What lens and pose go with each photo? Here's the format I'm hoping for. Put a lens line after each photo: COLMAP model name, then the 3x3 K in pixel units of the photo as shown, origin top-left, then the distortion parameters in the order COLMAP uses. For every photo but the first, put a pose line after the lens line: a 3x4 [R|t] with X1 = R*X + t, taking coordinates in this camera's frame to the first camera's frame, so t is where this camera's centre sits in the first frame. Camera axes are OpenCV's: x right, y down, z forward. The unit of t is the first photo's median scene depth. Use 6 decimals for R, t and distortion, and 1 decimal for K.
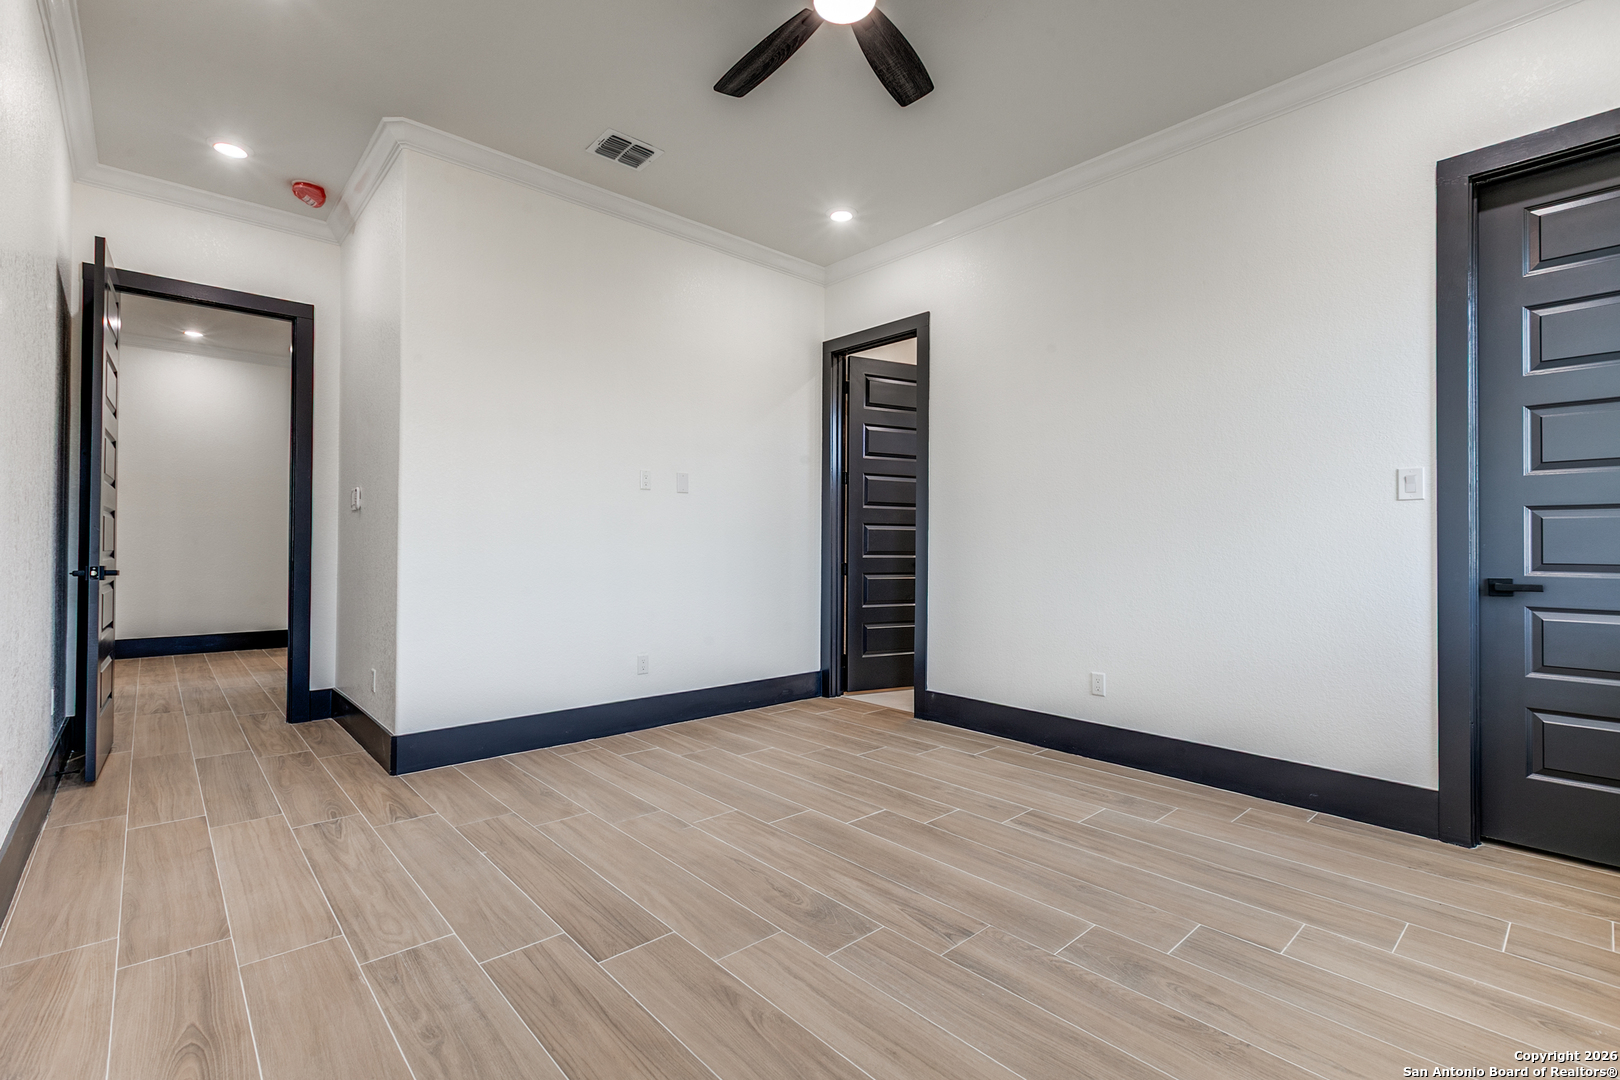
lens RADIAL K [[698.9, 0, 794.8], [0, 698.9, 545.1], [0, 0, 1]] dist [-0.001645, 0.000099]
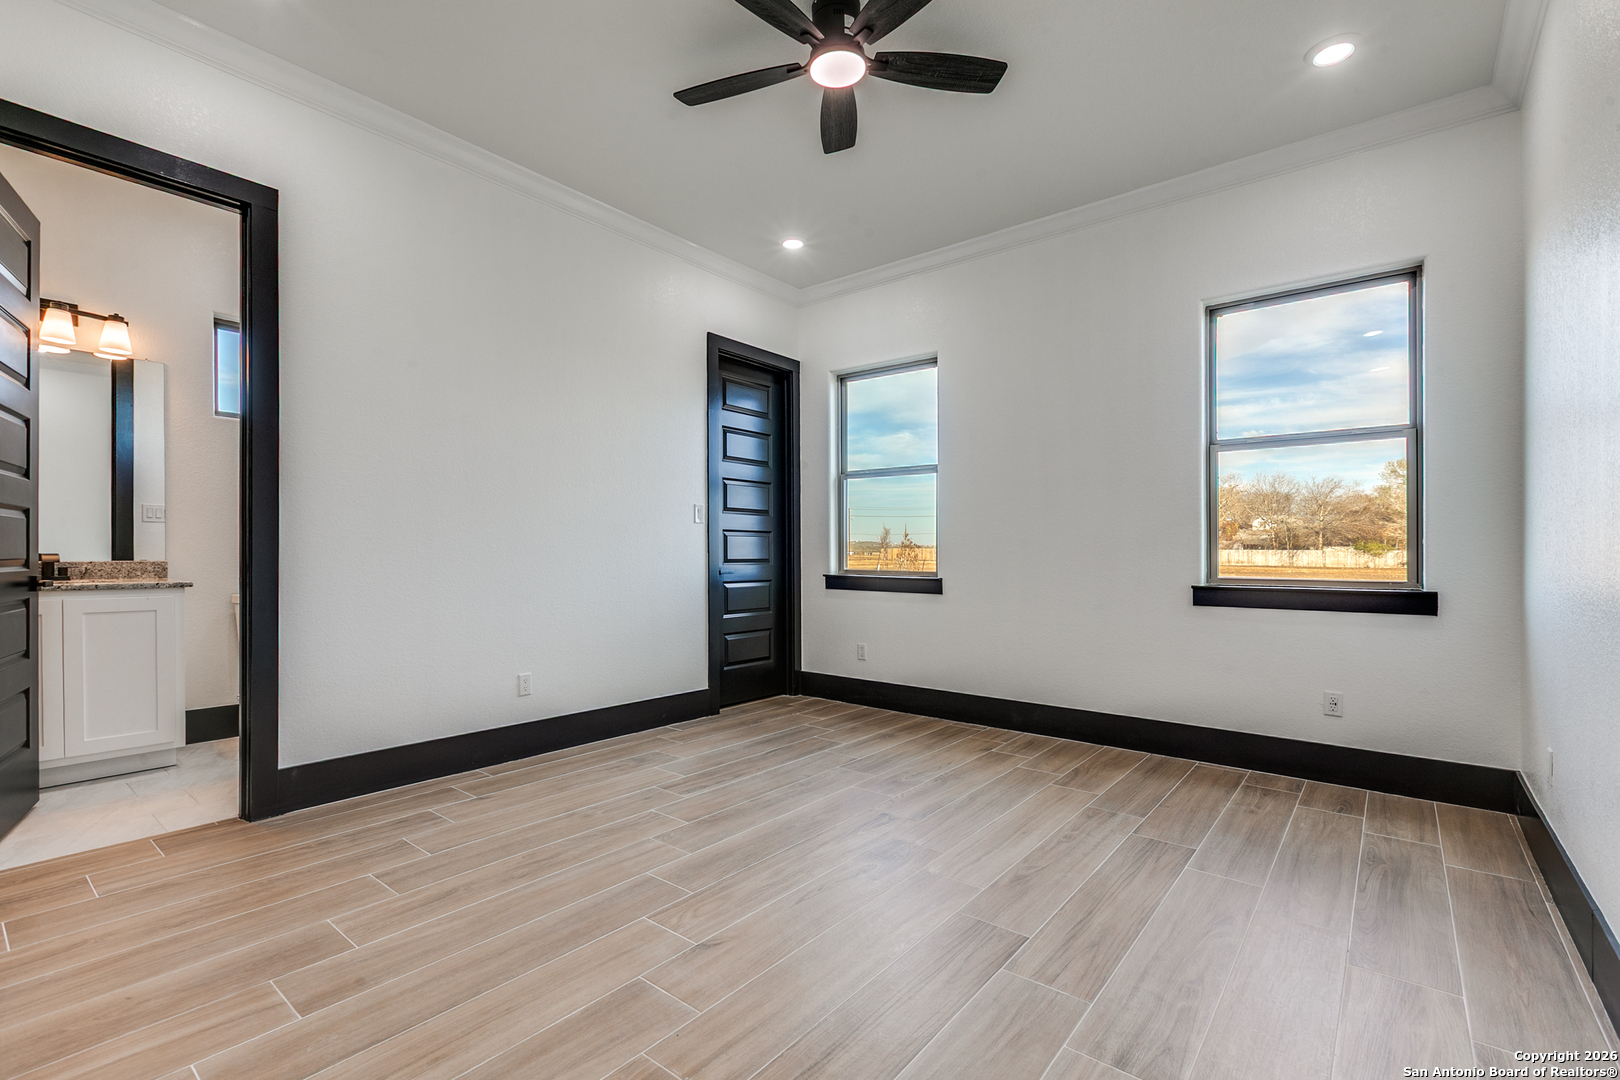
lens RADIAL K [[698.9, 0, 809.1], [0, 698.9, 549.8], [0, 0, 1]] dist [-0.001645, 0.000099]
pose [[-0.124420, -0.003408, 0.992224, -0.746348], [-0.005173, 0.999983, 0.002786, -0.004112], [-0.992216, -0.004786, -0.124435, 0.839580]]
